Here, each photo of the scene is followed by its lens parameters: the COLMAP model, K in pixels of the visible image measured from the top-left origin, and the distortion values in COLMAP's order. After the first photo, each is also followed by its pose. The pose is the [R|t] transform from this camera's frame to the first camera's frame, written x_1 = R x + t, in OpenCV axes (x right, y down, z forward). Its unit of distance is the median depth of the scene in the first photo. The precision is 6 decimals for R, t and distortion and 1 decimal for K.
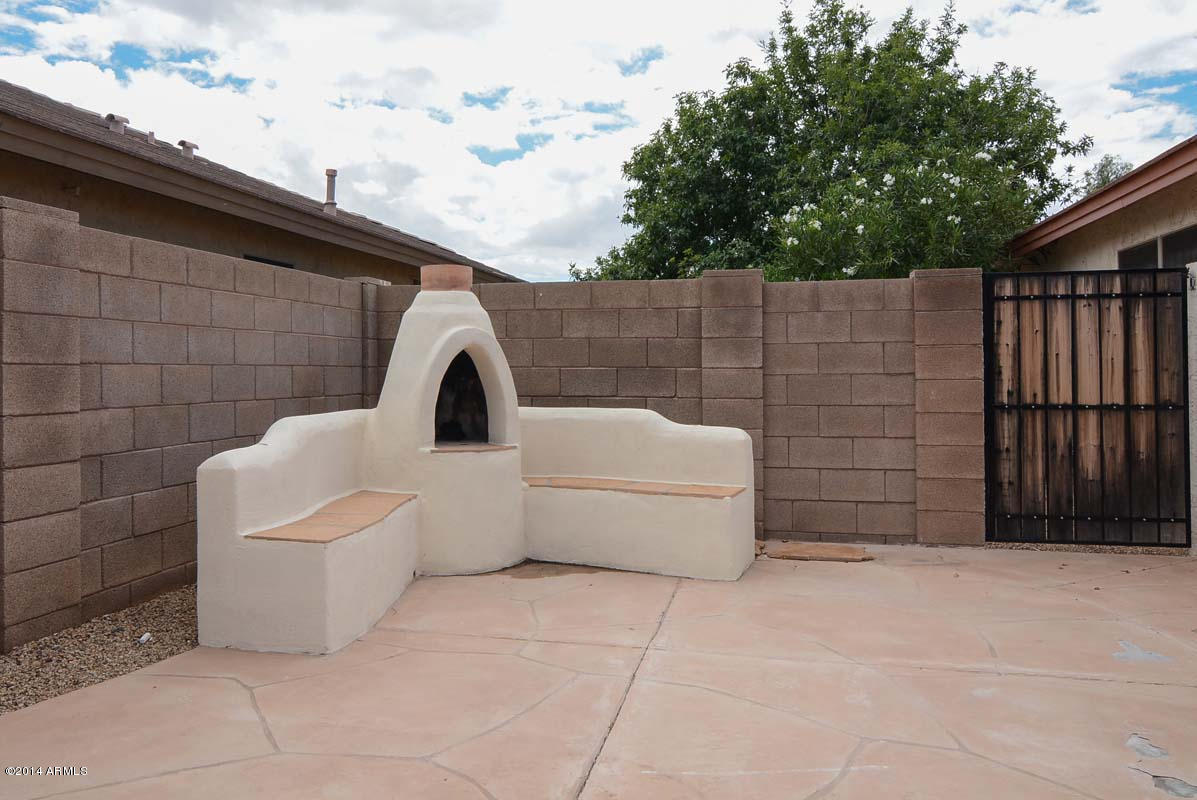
lens RADIAL K [[798.8, 0, 591.2], [0, 798.8, 395.1], [0, 0, 1]] dist [-0.036318, -0.005139]
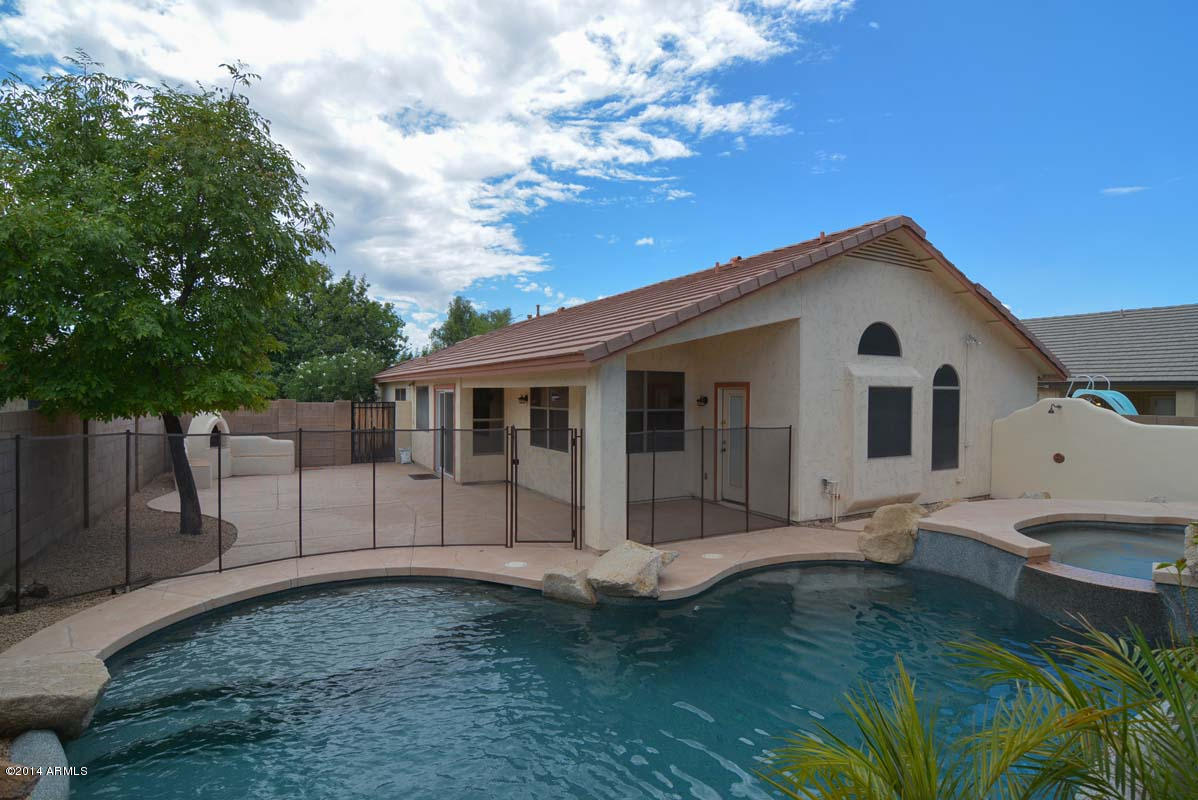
lens RADIAL K [[578.4, 0, 589.3], [0, 578.4, 394.5], [0, 0, 1]] dist [-0.012488, -0.001153]
pose [[0.740506, 0.011795, 0.671946, -0.665415], [0.003450, 0.999766, -0.021351, -0.122242], [-0.672040, 0.018128, 0.740293, -2.220564]]
